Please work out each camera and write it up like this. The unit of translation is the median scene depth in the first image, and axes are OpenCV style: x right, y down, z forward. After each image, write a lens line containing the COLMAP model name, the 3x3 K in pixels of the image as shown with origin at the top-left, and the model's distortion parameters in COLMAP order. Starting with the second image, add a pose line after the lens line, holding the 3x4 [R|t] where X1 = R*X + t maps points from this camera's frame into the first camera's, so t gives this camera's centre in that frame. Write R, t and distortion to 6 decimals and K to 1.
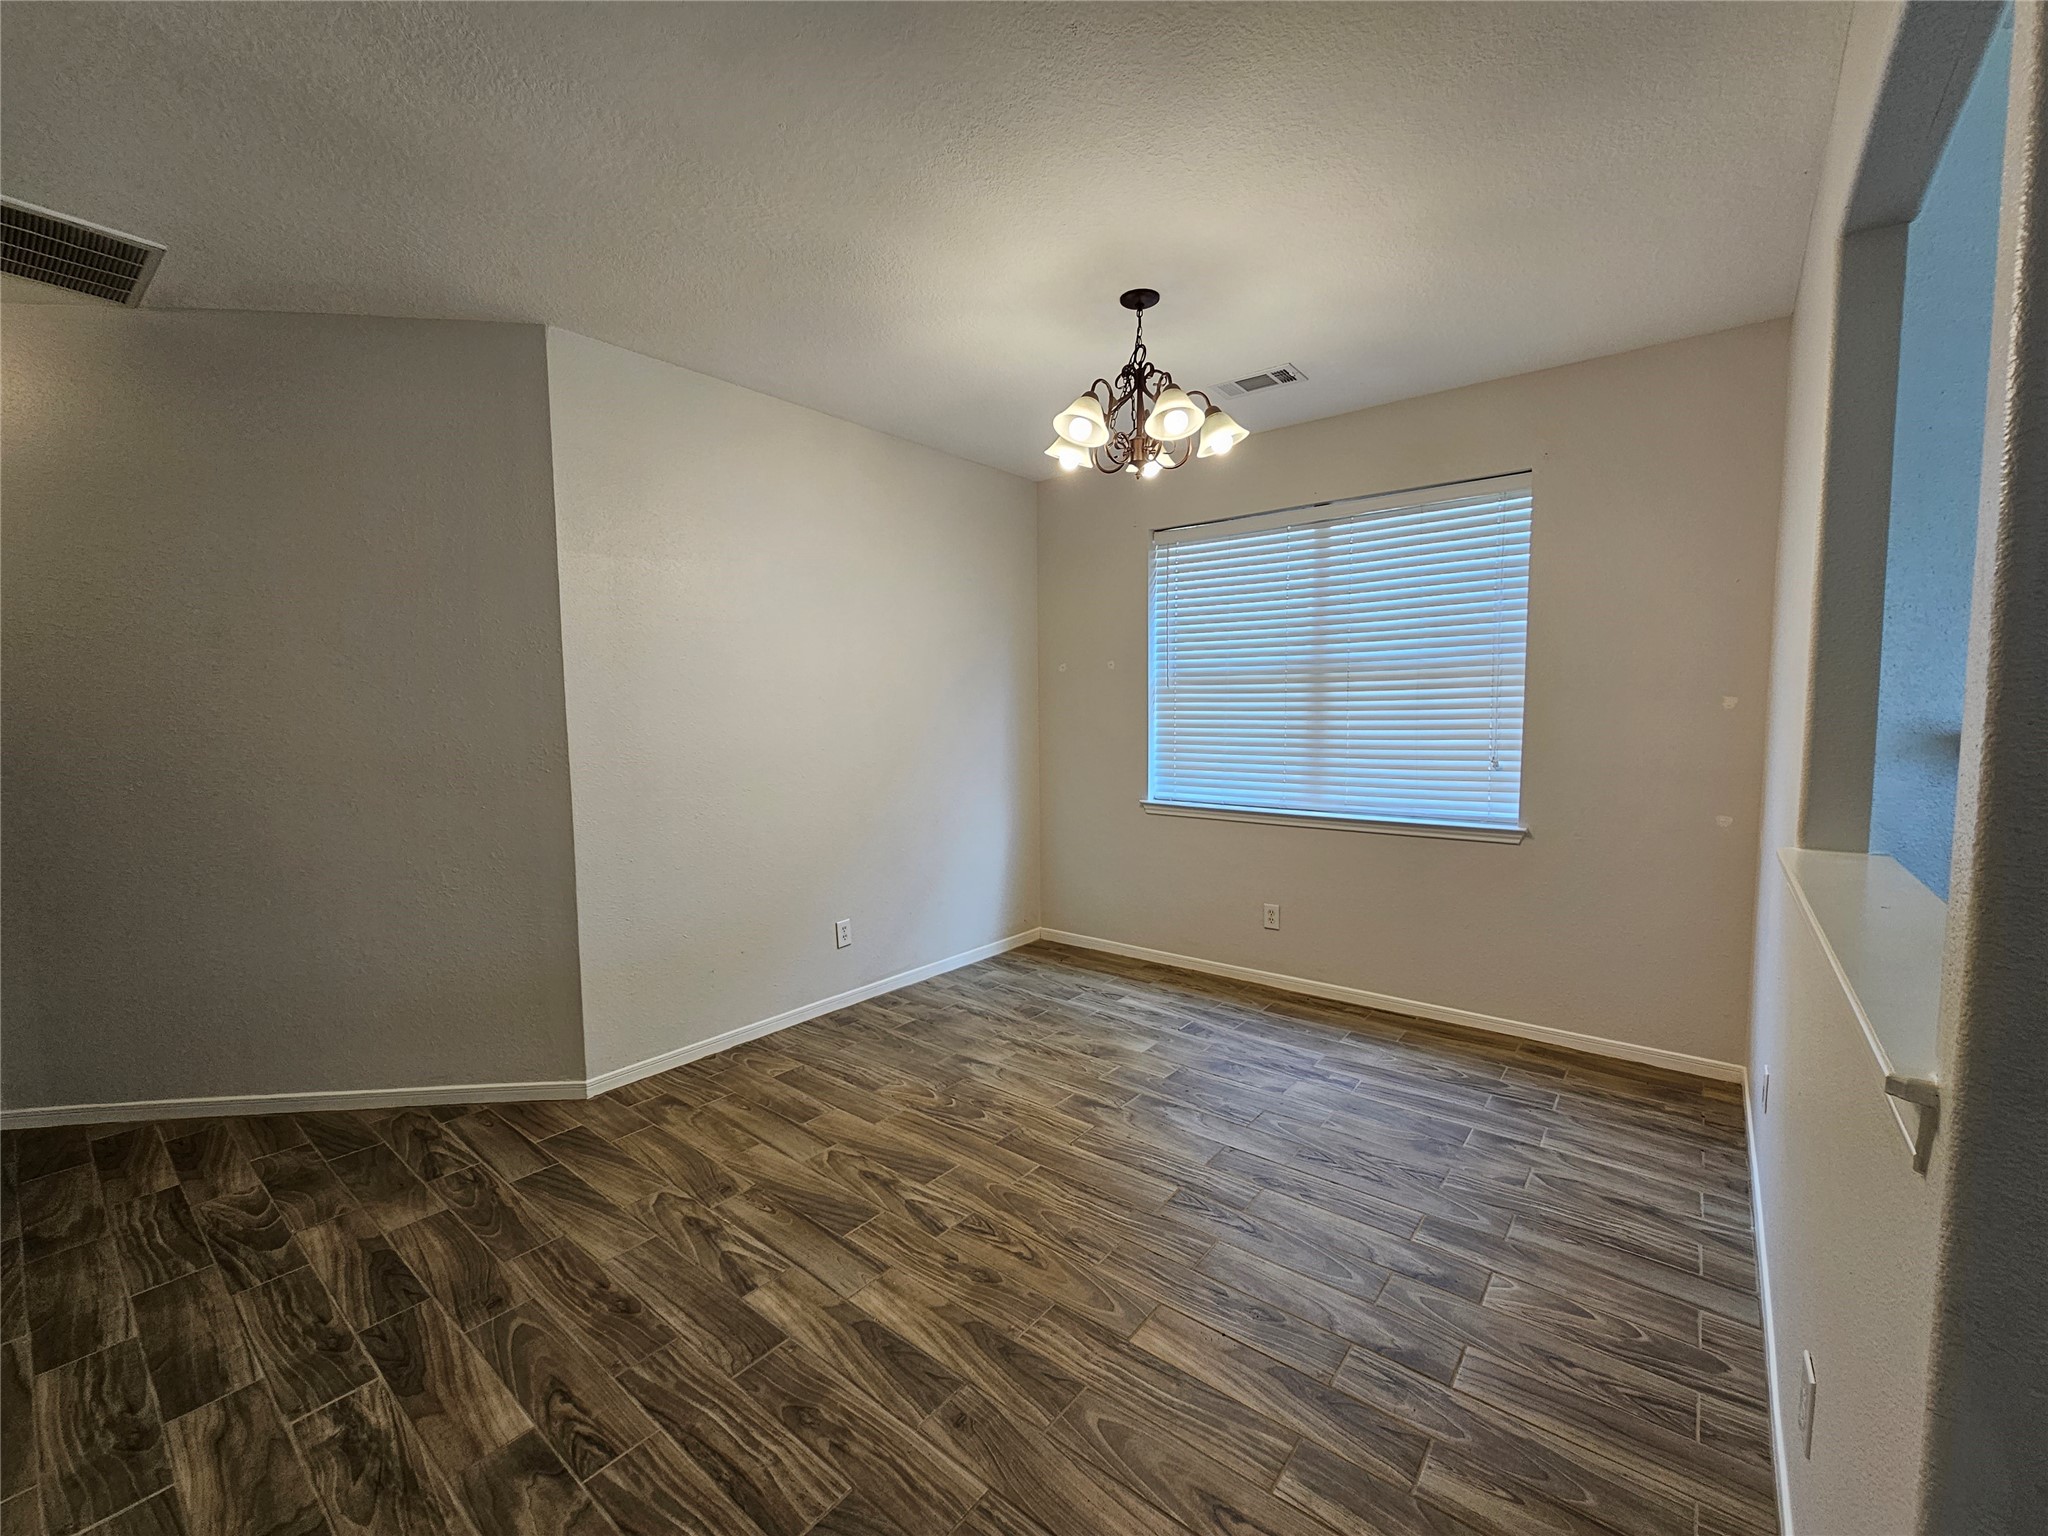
lens RADIAL K [[842.1, 0, 1022.5], [0, 842.1, 777.5], [0, 0, 1]] dist [0.001735, 0.000621]
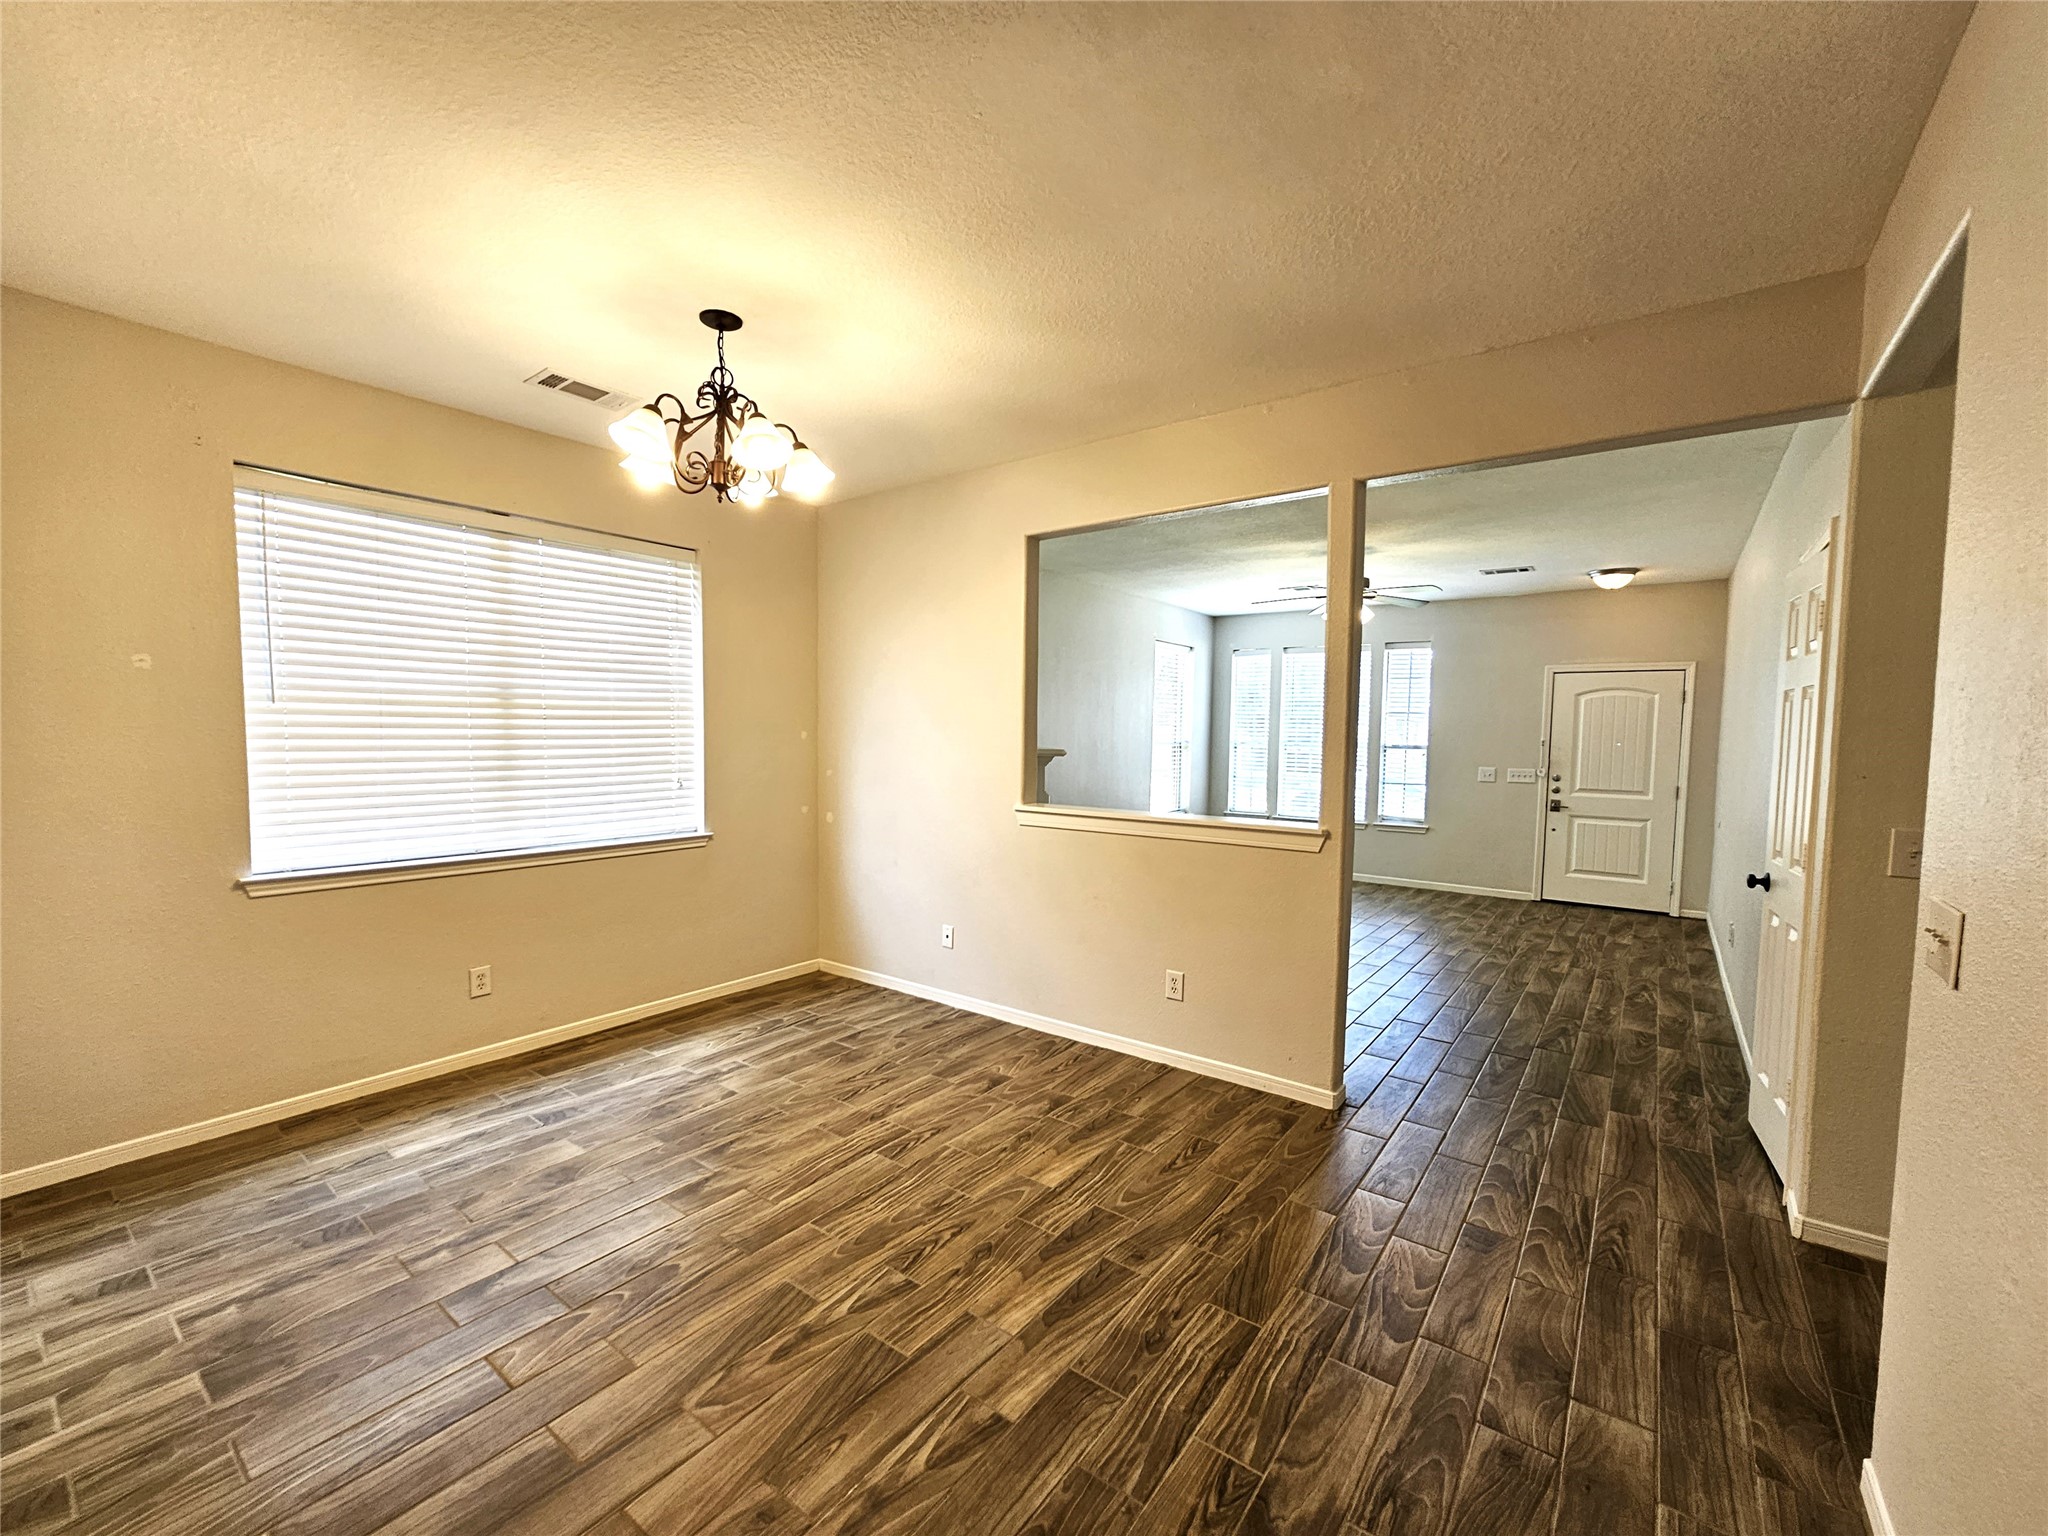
lens RADIAL K [[842.1, 0, 1022.5], [0, 842.1, 777.5], [0, 0, 1]] dist [0.001735, 0.000621]
pose [[-0.031940, -0.046618, 0.998402, -0.952092], [0.073881, 0.996069, 0.048873, -0.068997], [-0.996755, 0.075324, -0.028370, 0.788256]]
